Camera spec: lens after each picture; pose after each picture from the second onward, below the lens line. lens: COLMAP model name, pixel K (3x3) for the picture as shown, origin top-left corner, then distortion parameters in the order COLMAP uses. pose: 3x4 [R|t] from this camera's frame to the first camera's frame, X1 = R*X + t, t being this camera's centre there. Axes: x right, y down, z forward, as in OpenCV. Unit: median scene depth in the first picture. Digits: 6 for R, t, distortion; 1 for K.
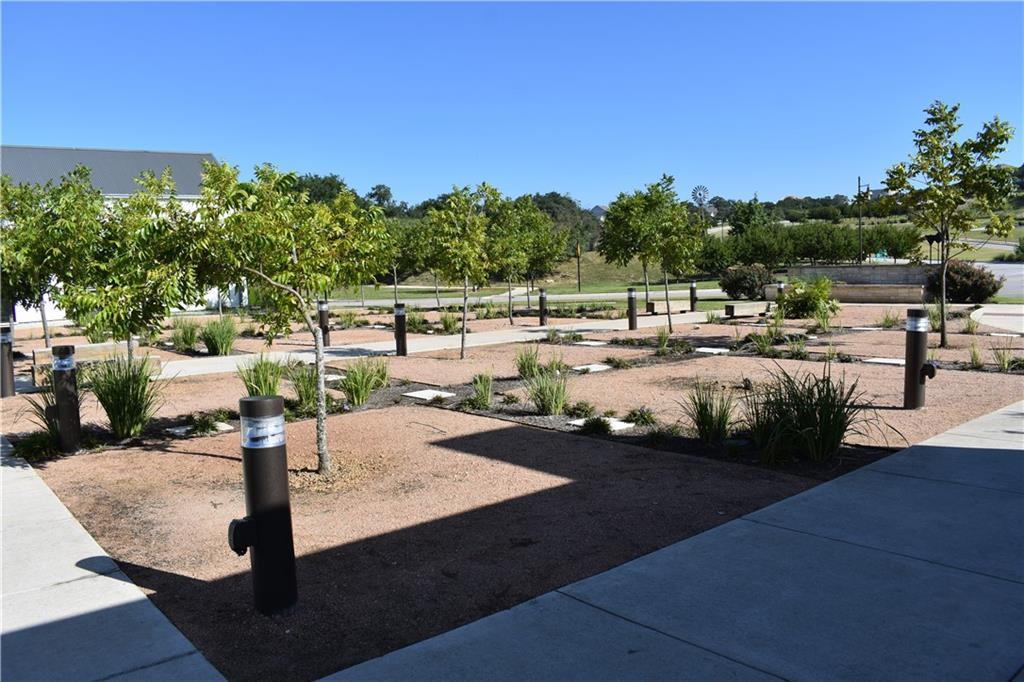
lens RADIAL K [[795.1, 0, 512.2], [0, 795.1, 344.5], [0, 0, 1]] dist [-0.092455, 0.005196]
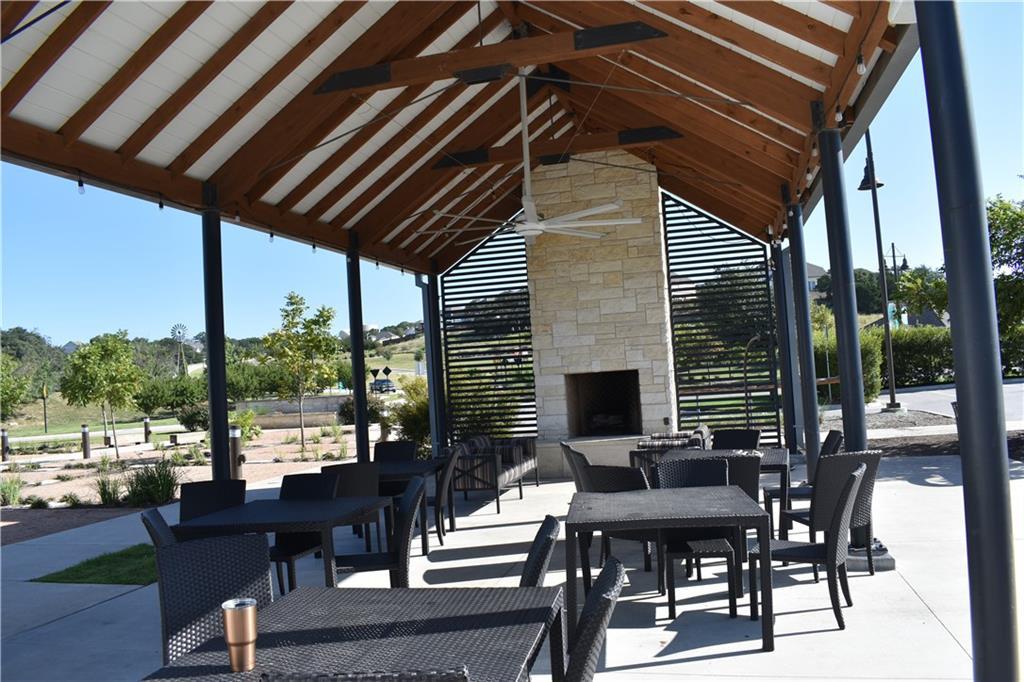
lens RADIAL K [[795.1, 0, 511.2], [0, 795.1, 343.1], [0, 0, 1]] dist [-0.092455, 0.005196]
pose [[0.812302, 0.006997, 0.583194, -0.008441], [0.092850, 0.985624, -0.141151, 0.025928], [-0.575798, 0.168806, 0.799976, -0.269966]]
